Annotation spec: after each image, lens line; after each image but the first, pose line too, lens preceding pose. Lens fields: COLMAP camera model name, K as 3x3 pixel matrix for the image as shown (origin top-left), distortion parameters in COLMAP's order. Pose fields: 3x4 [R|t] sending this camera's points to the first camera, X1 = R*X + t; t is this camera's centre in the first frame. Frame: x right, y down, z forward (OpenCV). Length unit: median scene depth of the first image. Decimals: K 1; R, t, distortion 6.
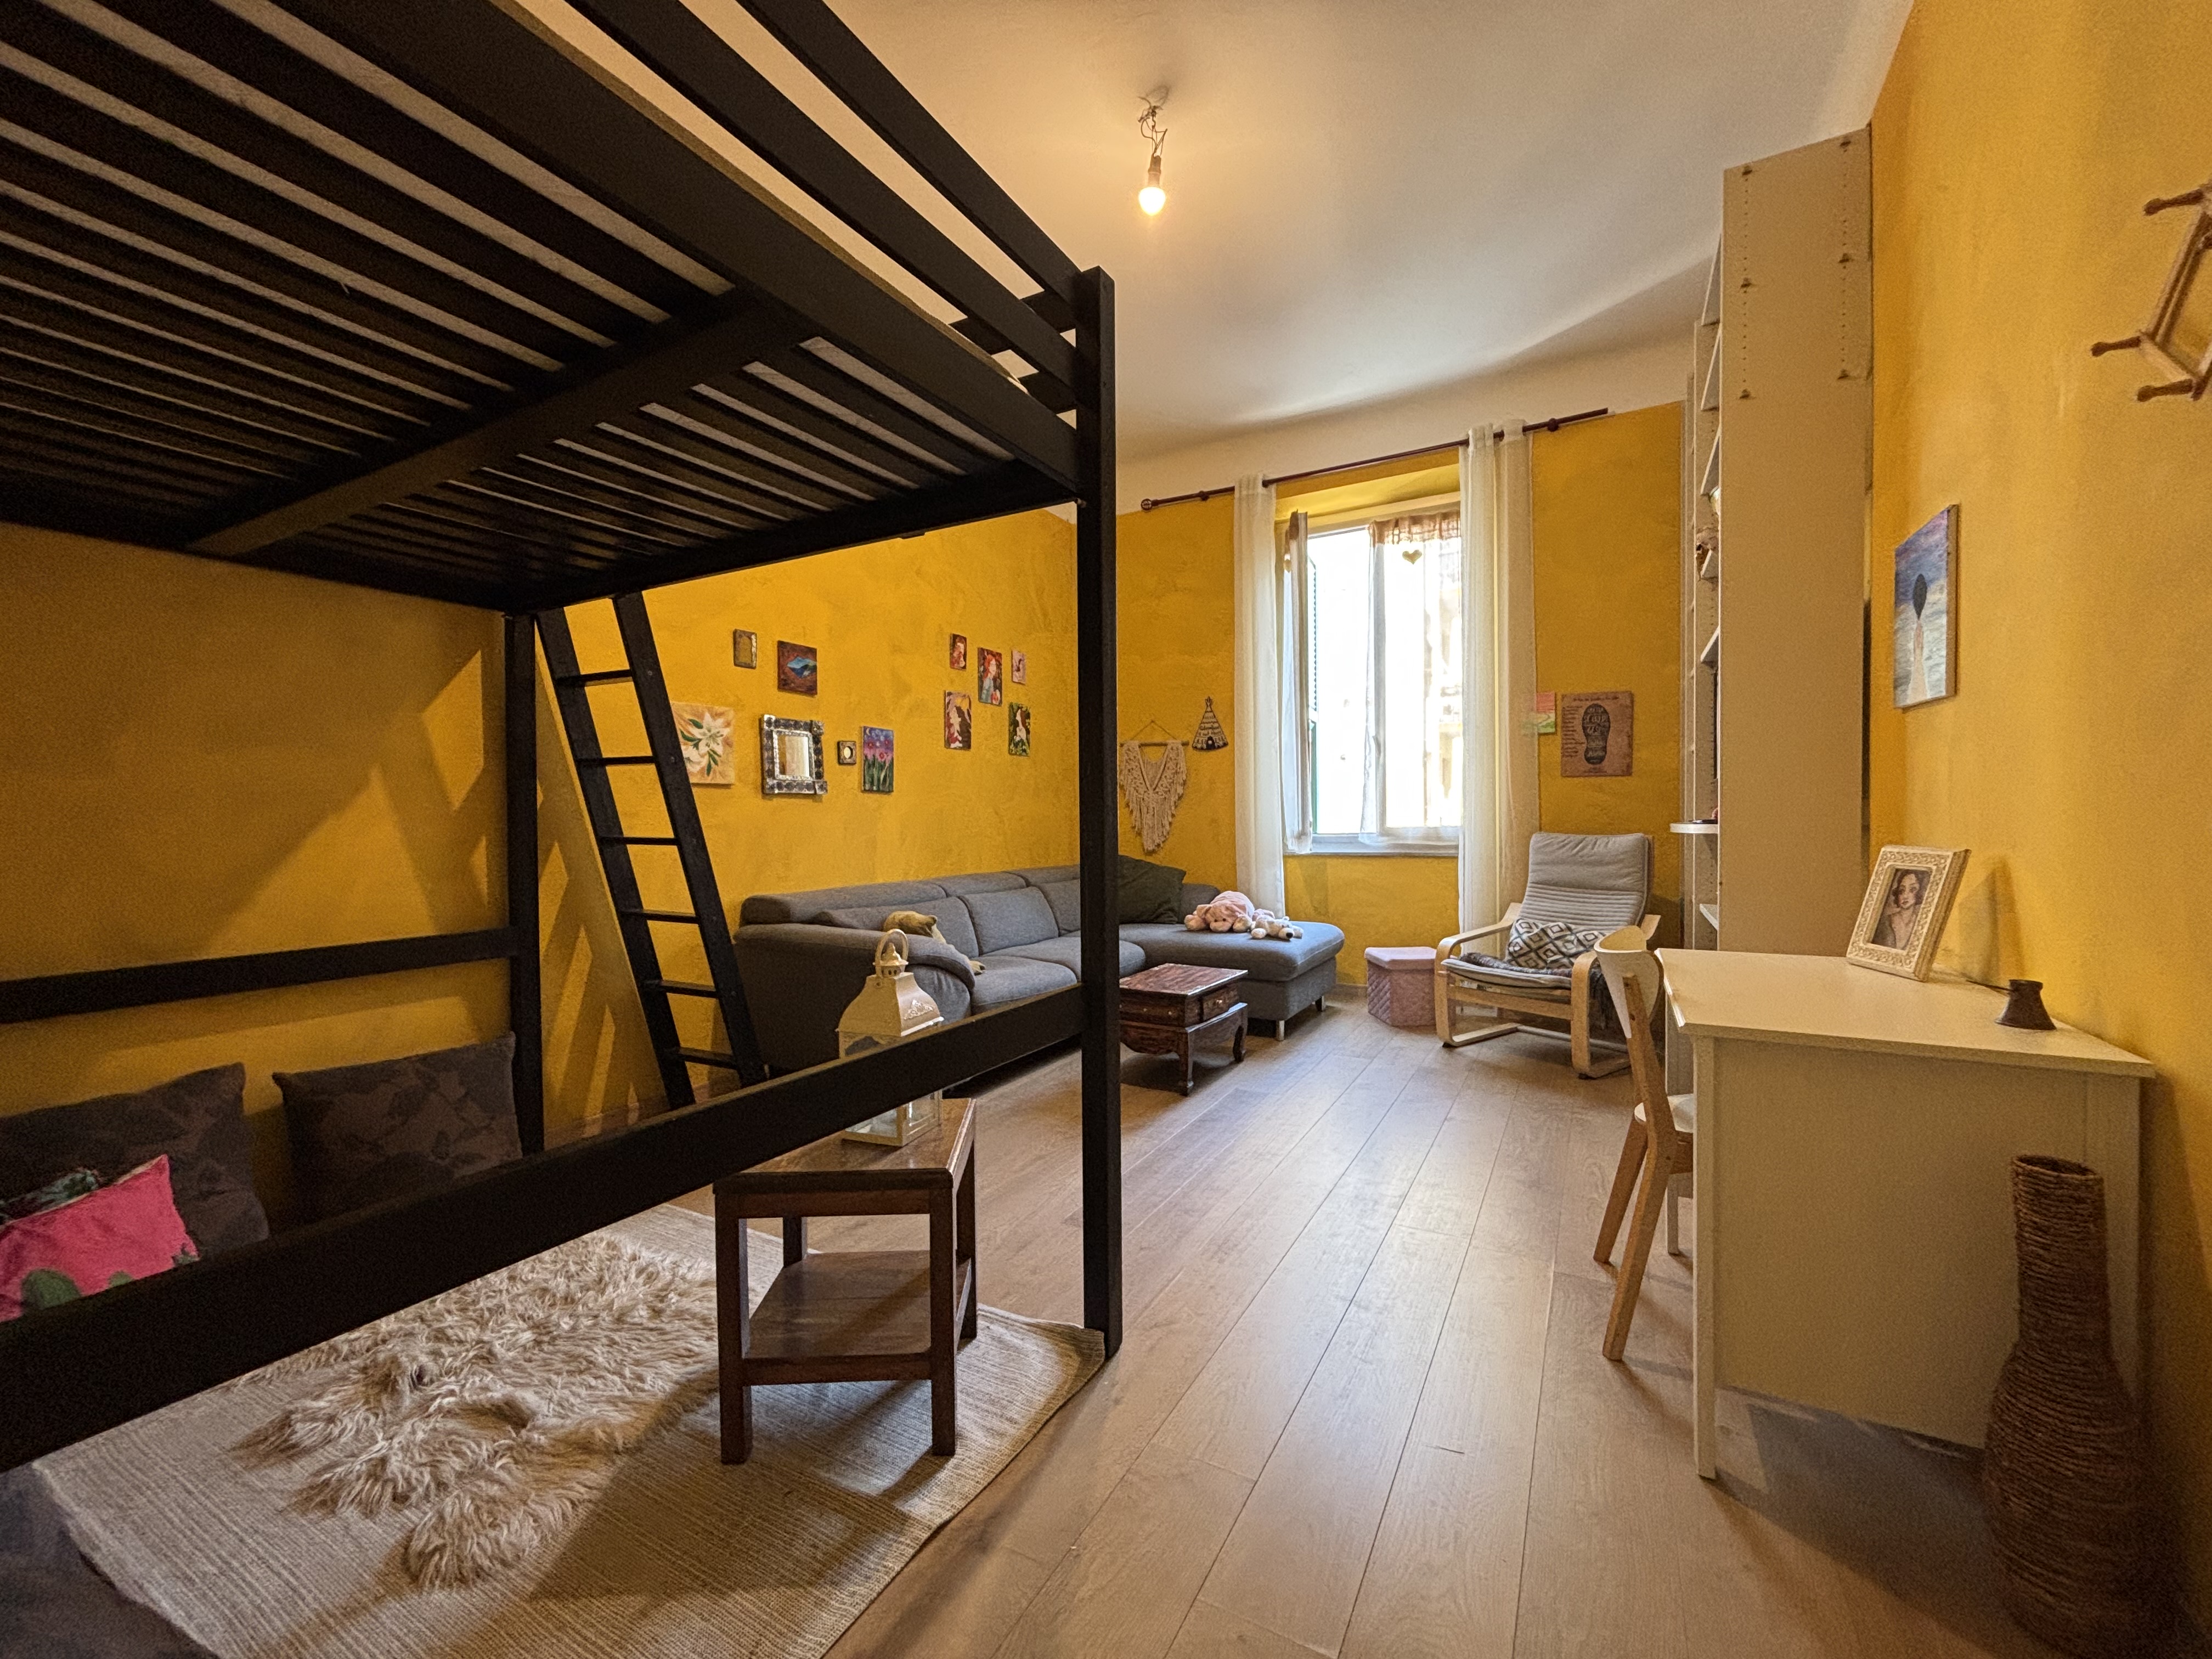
lens RADIAL K [[893.1, 0, 1119.4], [0, 893.1, 833.2], [0, 0, 1]] dist [-0.002450, 0.001150]
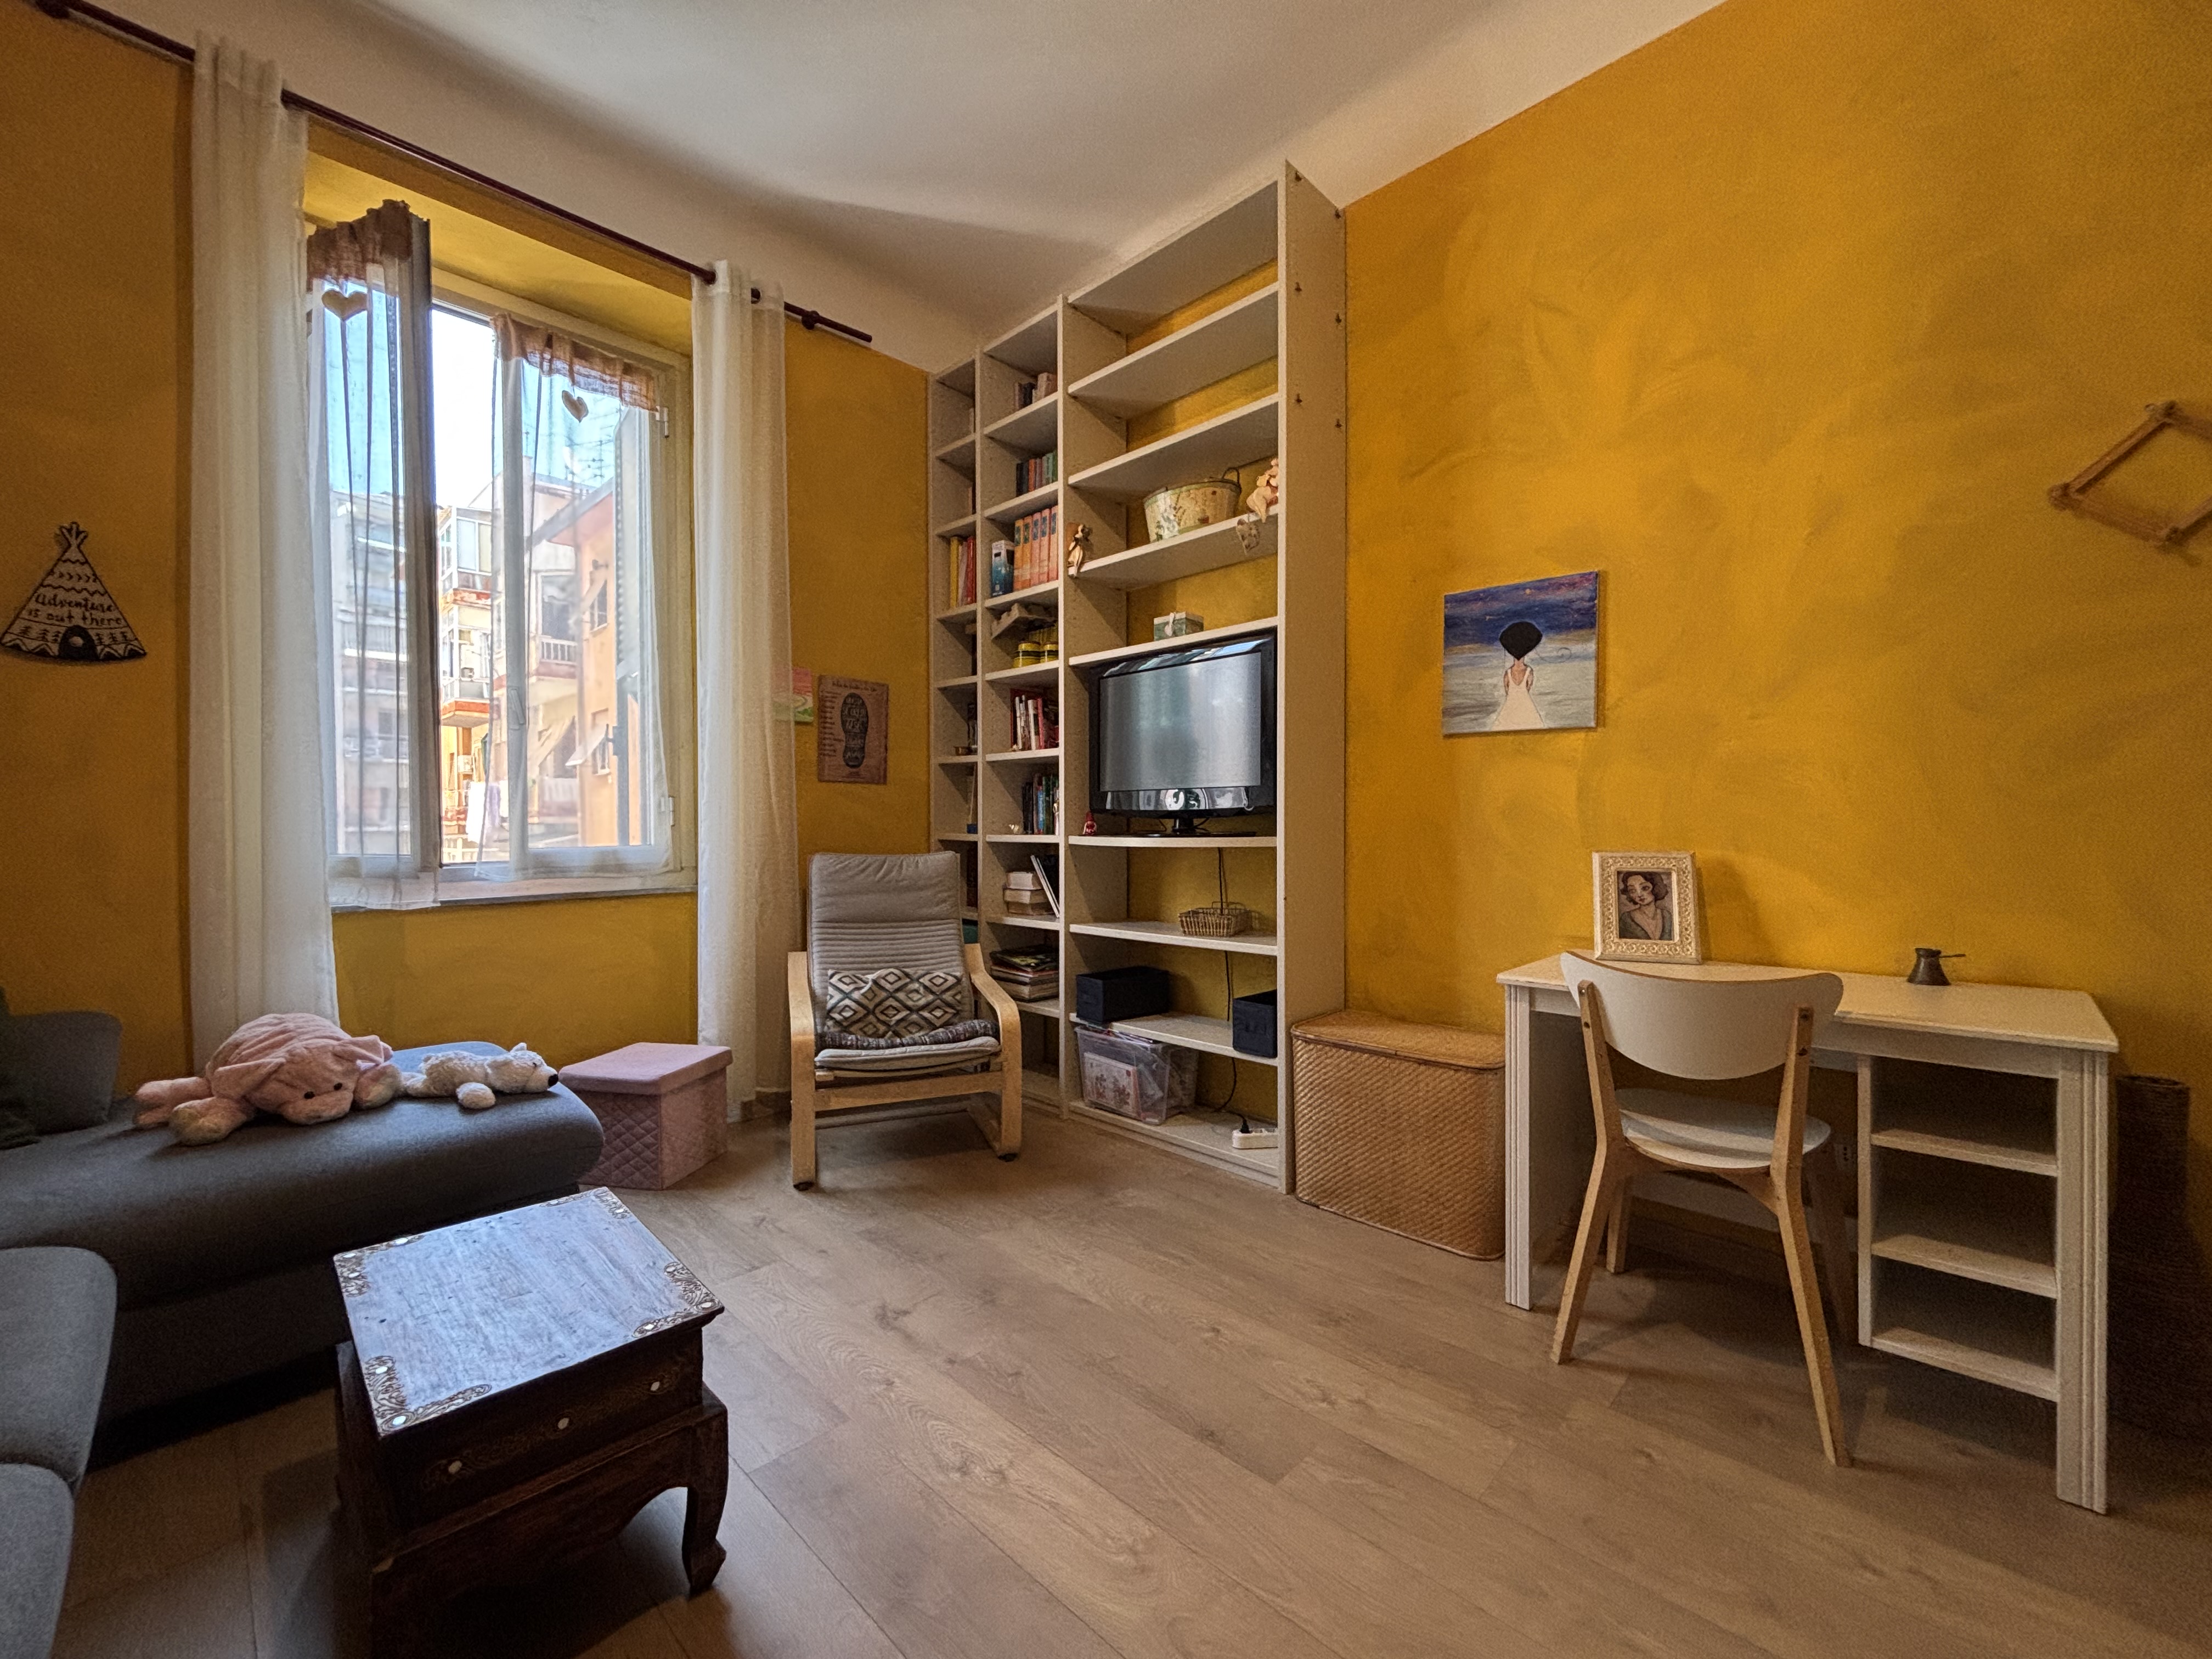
lens RADIAL K [[893.1, 0, 1106.9], [0, 893.1, 828.4], [0, 0, 1]] dist [-0.002450, 0.001150]
pose [[0.270975, 0.004907, 0.962574, -0.184137], [0.022464, 0.999682, -0.011420, -0.007863], [-0.962324, 0.024718, 0.270779, 0.569909]]
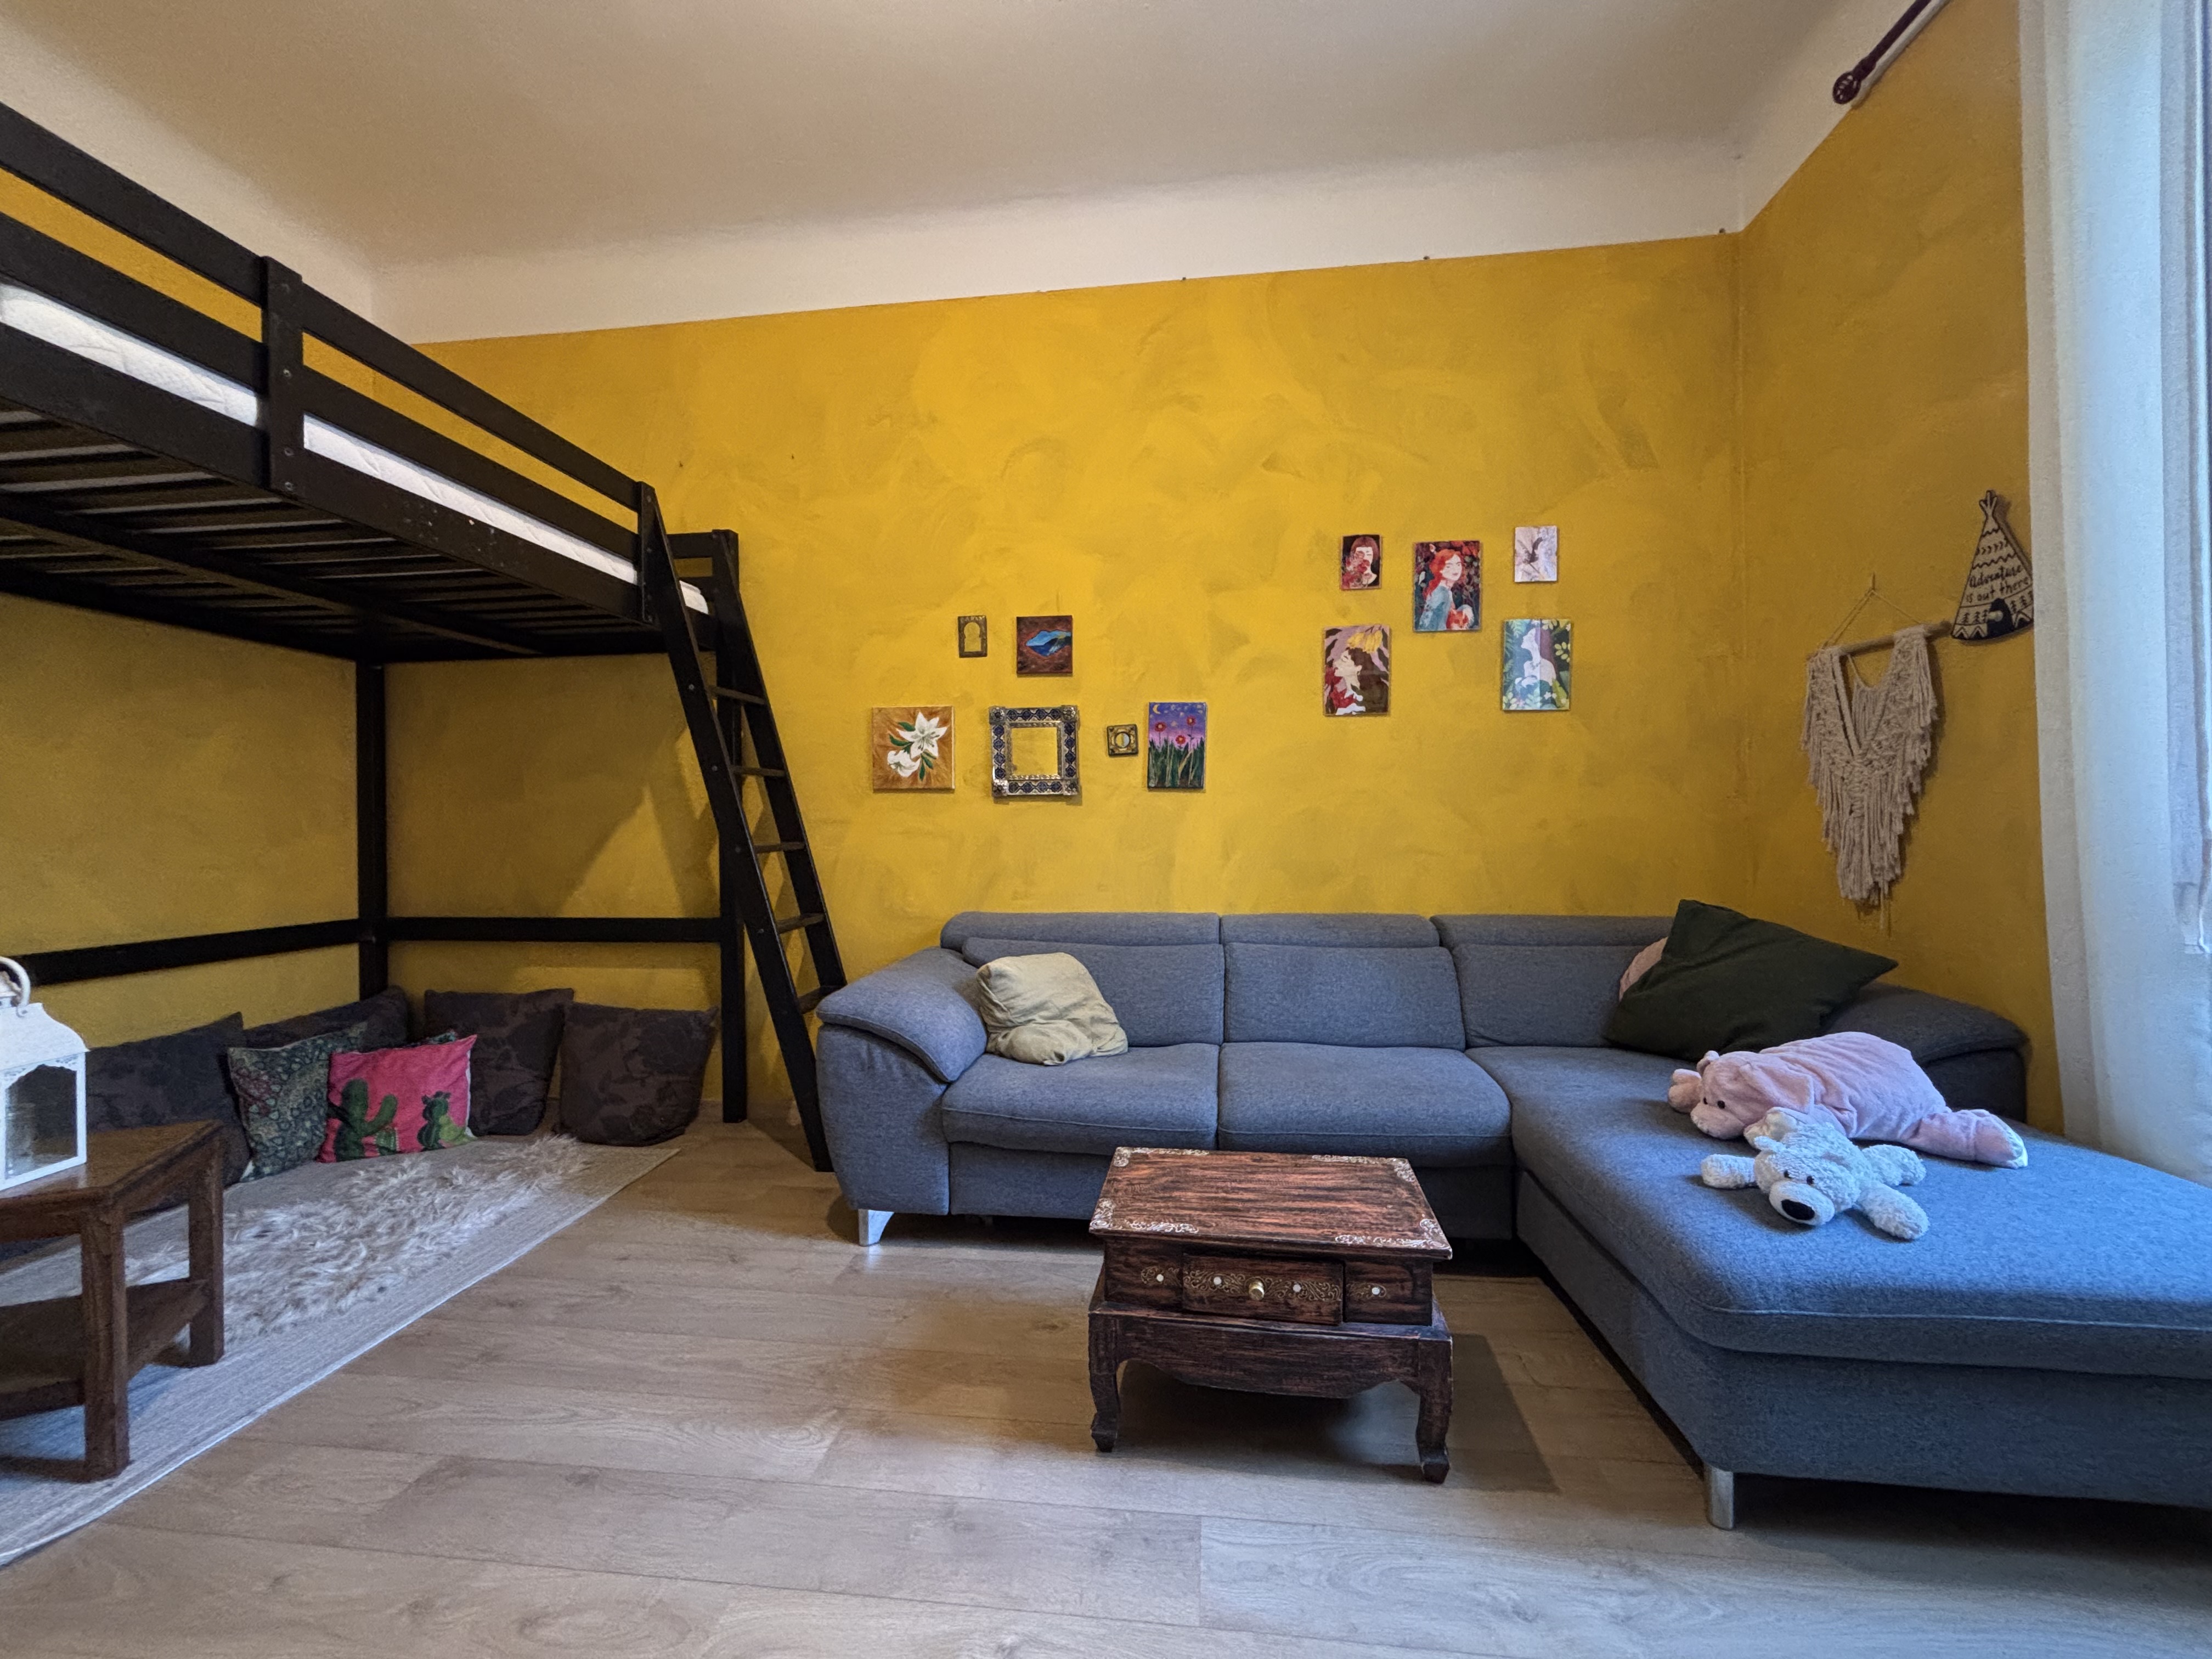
lens RADIAL K [[893.1, 0, 1092.4], [0, 893.1, 841.9], [0, 0, 1]] dist [-0.002450, 0.001150]
pose [[0.361084, 0.024168, -0.932220, 0.374979], [-0.010789, 0.999705, 0.021738, -0.017097], [0.932471, 0.002209, 0.361238, 0.641759]]
